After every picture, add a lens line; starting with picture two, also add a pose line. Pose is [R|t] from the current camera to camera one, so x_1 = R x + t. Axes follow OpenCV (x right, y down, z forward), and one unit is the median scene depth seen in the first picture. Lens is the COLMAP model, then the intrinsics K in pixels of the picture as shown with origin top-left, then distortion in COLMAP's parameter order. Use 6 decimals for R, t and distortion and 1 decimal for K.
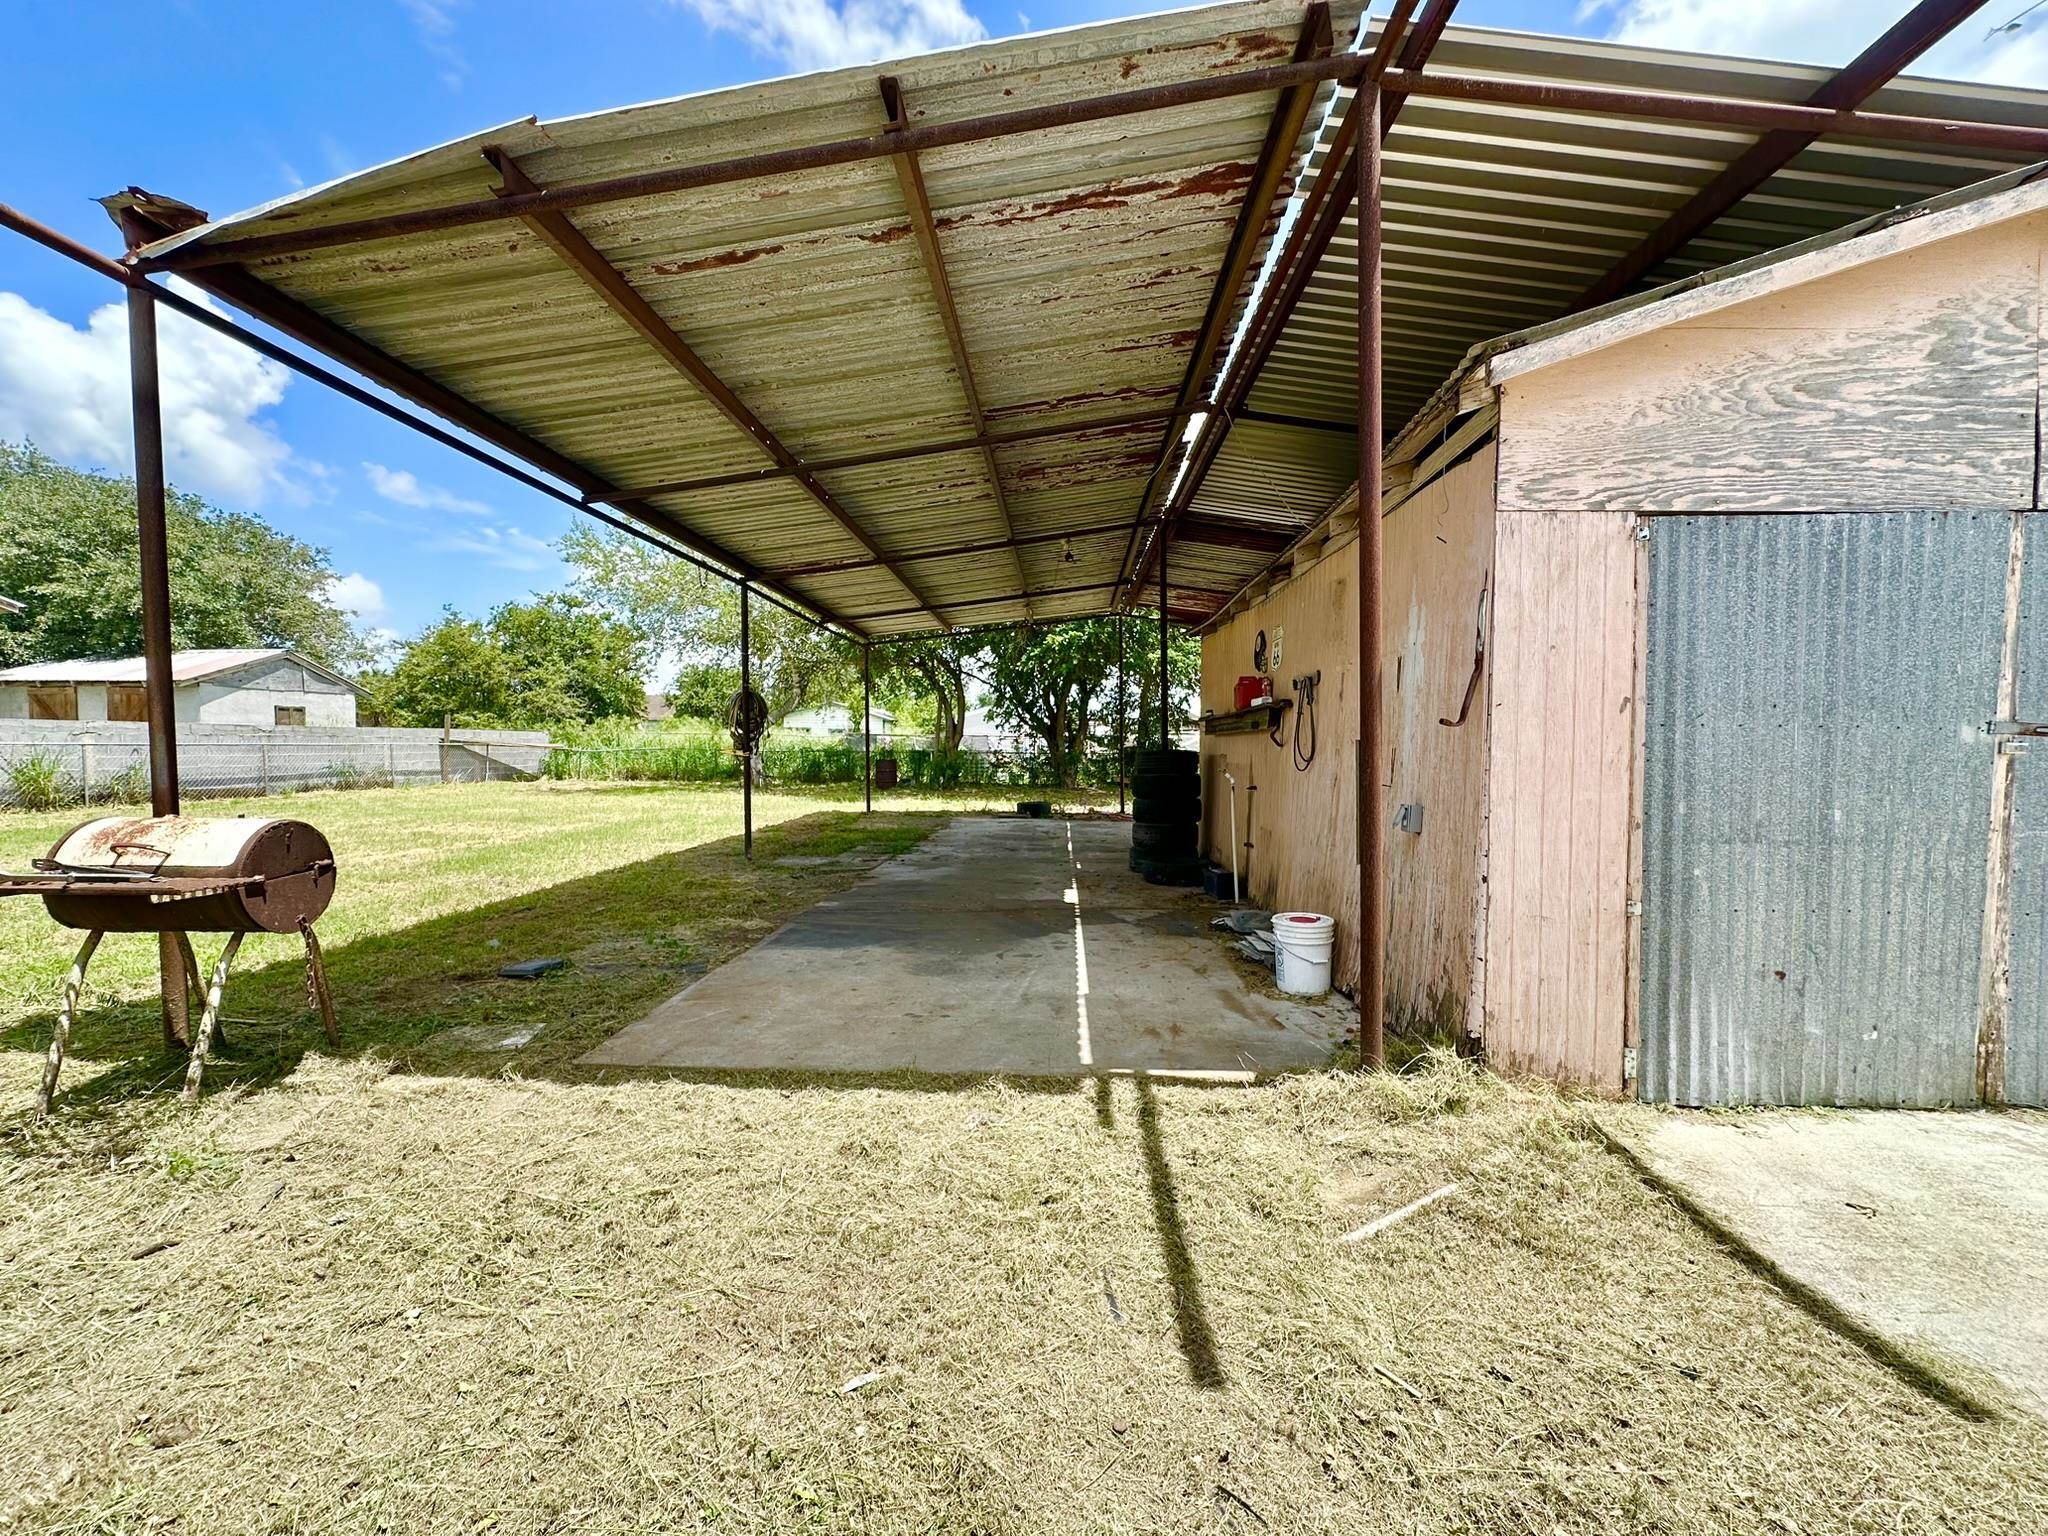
lens RADIAL K [[817.8, 0, 1020.9], [0, 817.8, 767.2], [0, 0, 1]] dist [-0.001369, 0.001005]
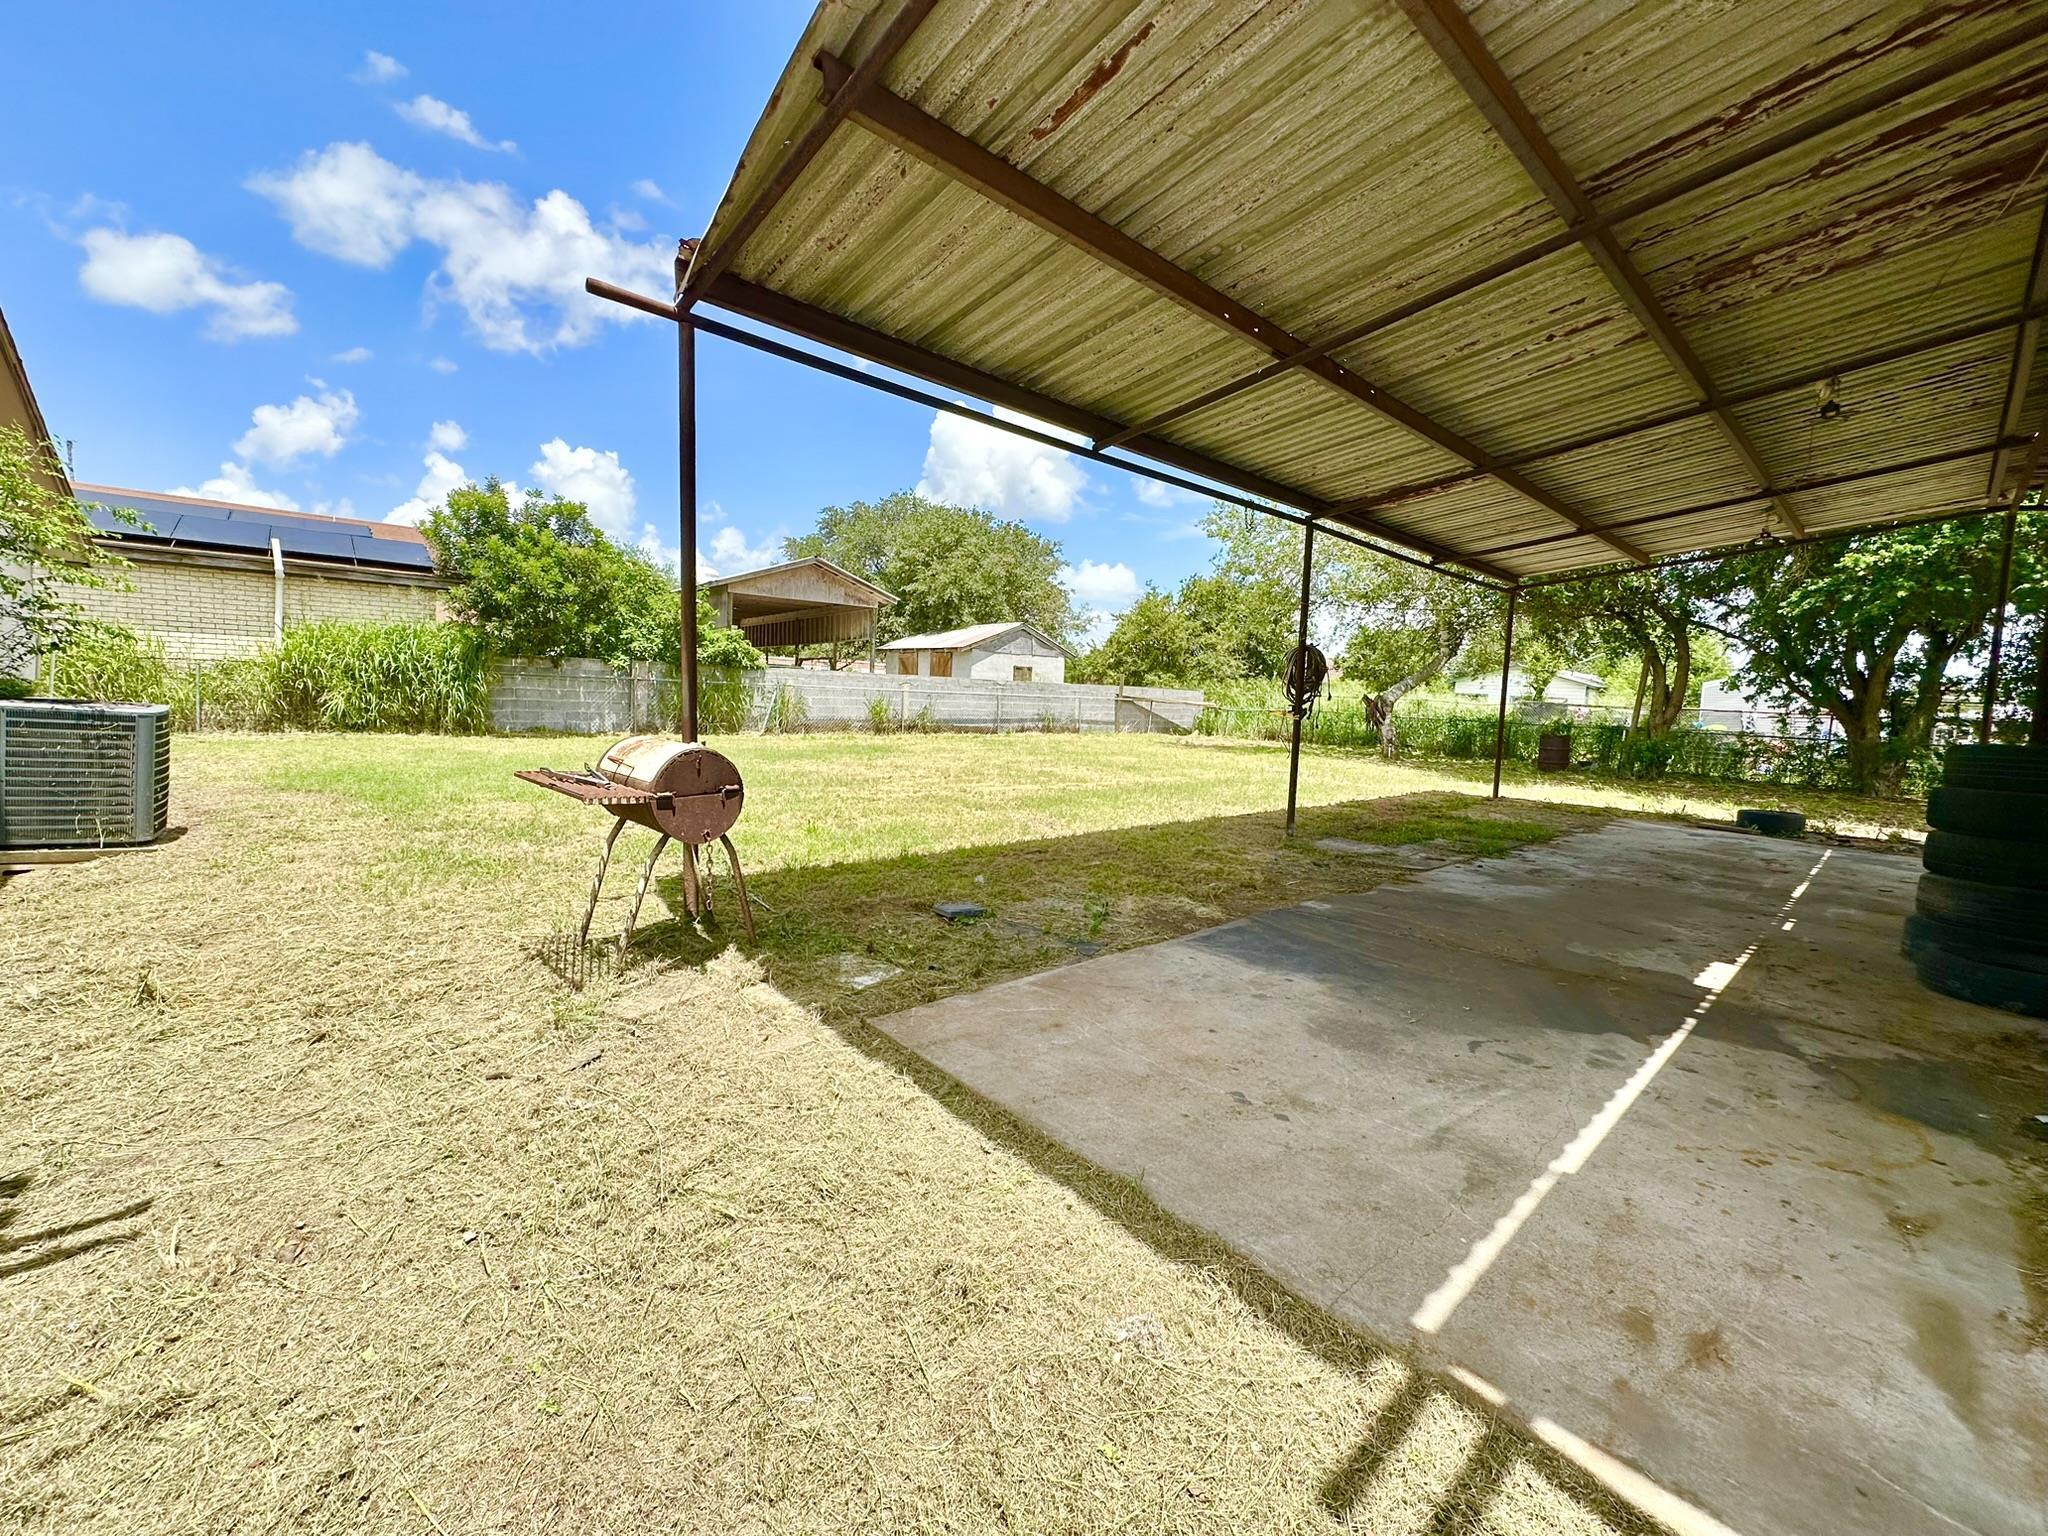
lens RADIAL K [[817.8, 0, 1020.9], [0, 817.8, 767.2], [0, 0, 1]] dist [-0.001369, 0.001005]
pose [[0.704014, 0.089313, -0.704548, 0.084816], [-0.058520, 0.995982, 0.067782, -0.004765], [0.707771, -0.006490, 0.706412, 0.162389]]
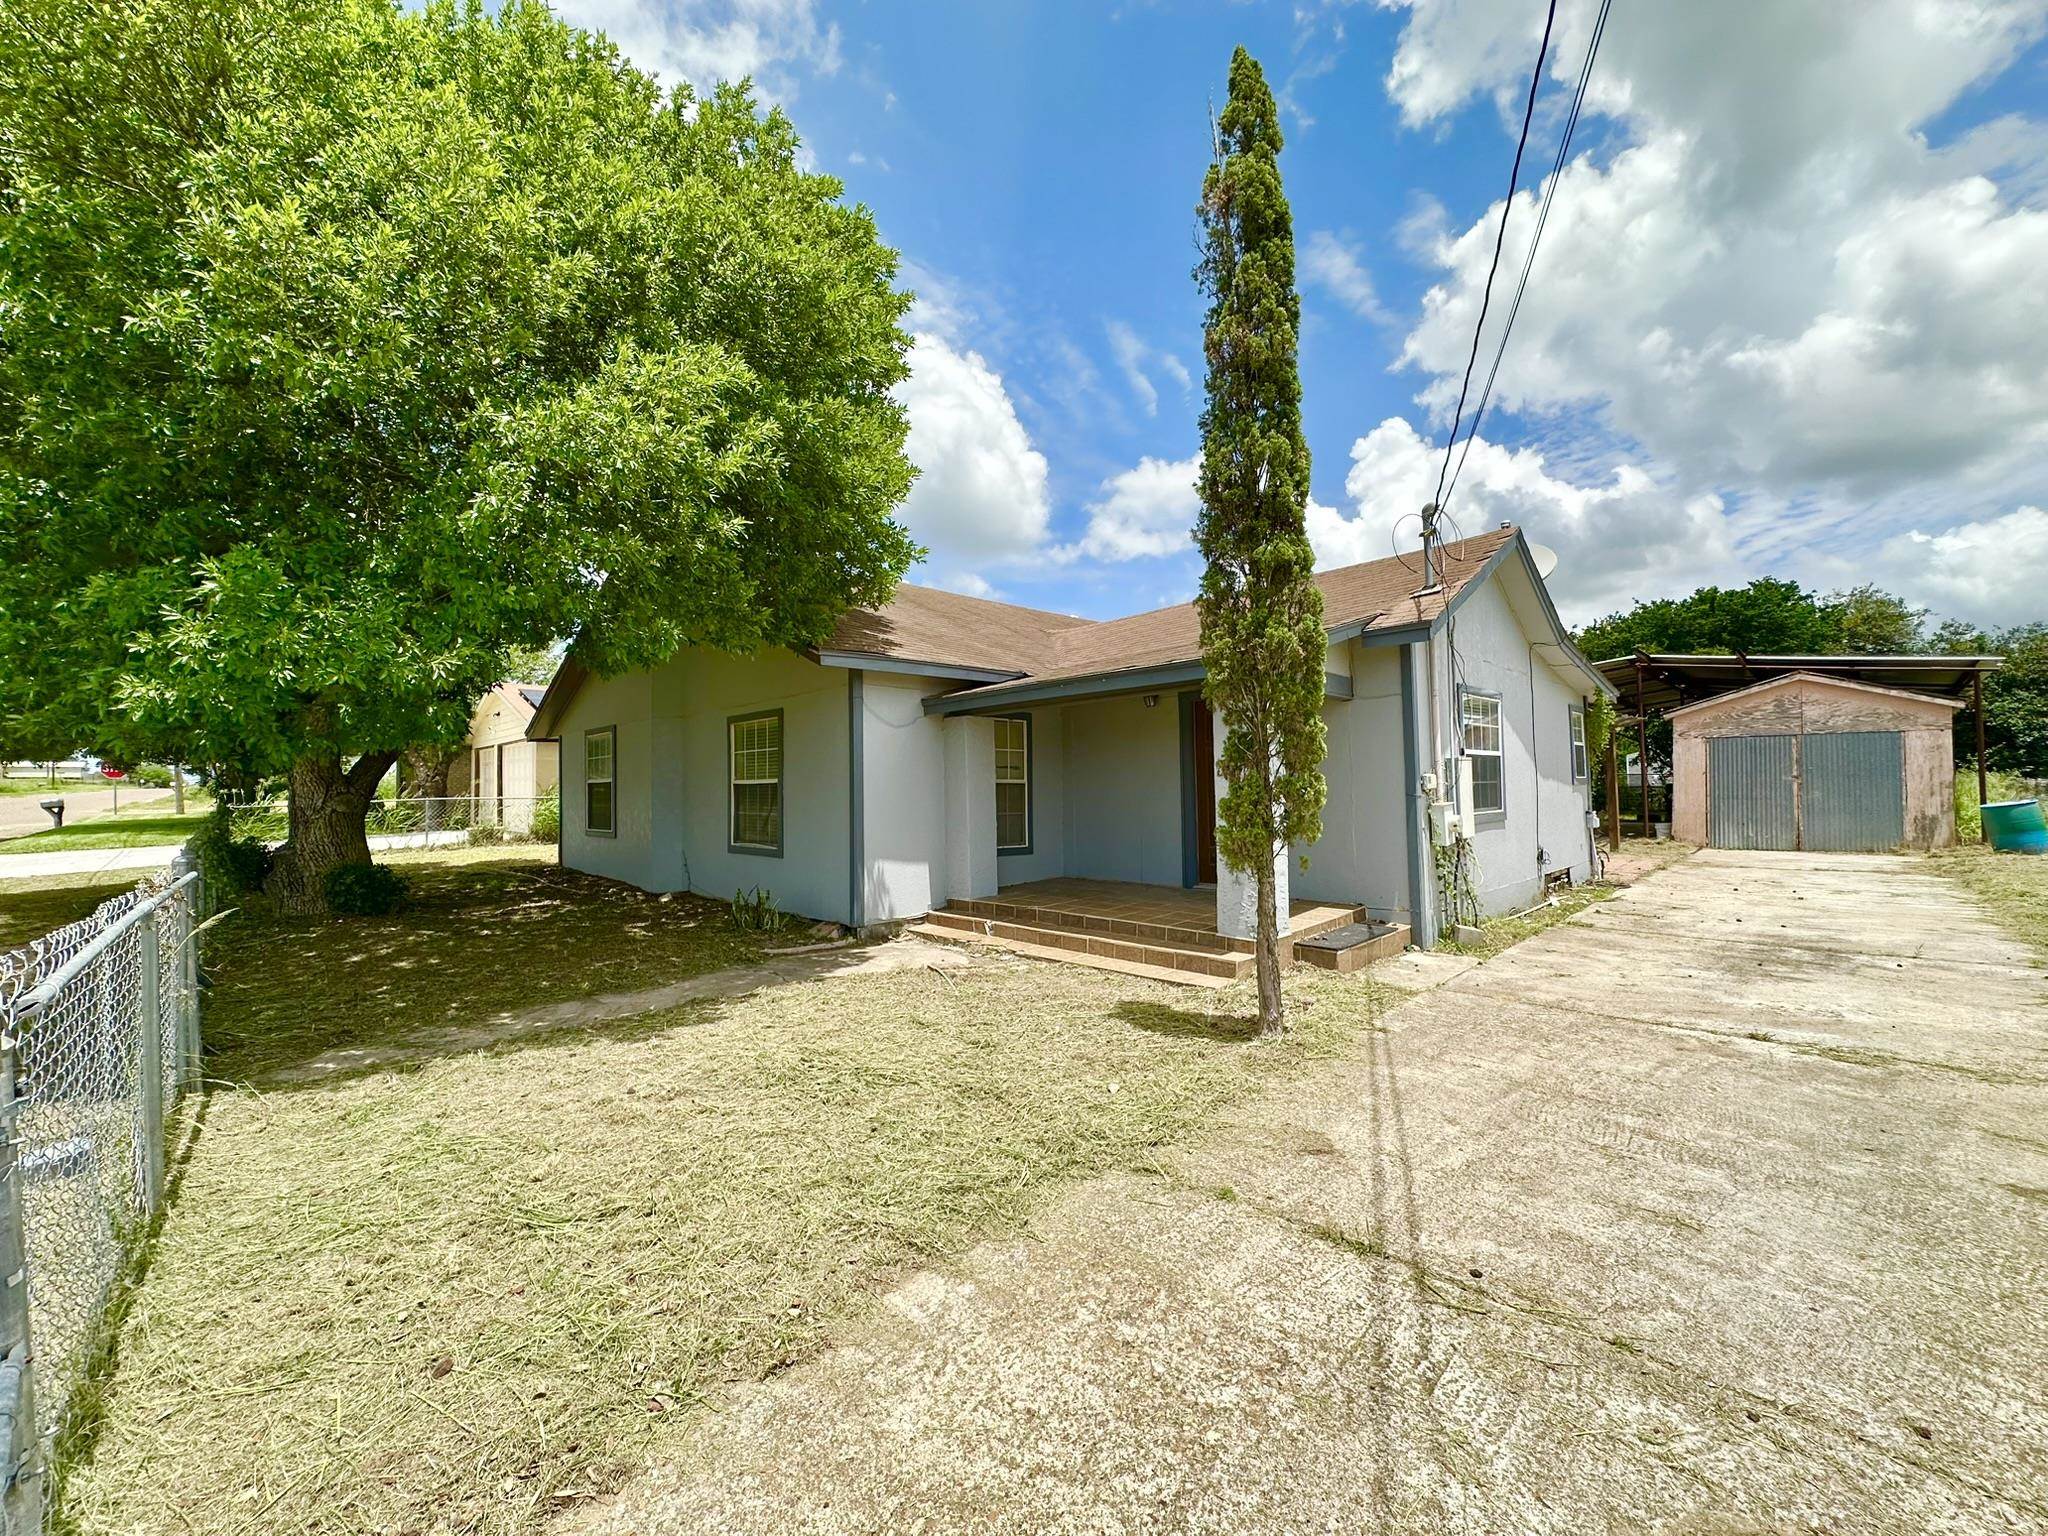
lens RADIAL K [[817.8, 0, 1020.9], [0, 817.8, 767.2], [0, 0, 1]] dist [-0.001369, 0.001005]
pose [[0.755533, -0.024834, -0.654639, 0.281263], [-0.010289, 0.998708, -0.049761, 0.063830], [0.655029, 0.044332, 0.754302, -1.949195]]
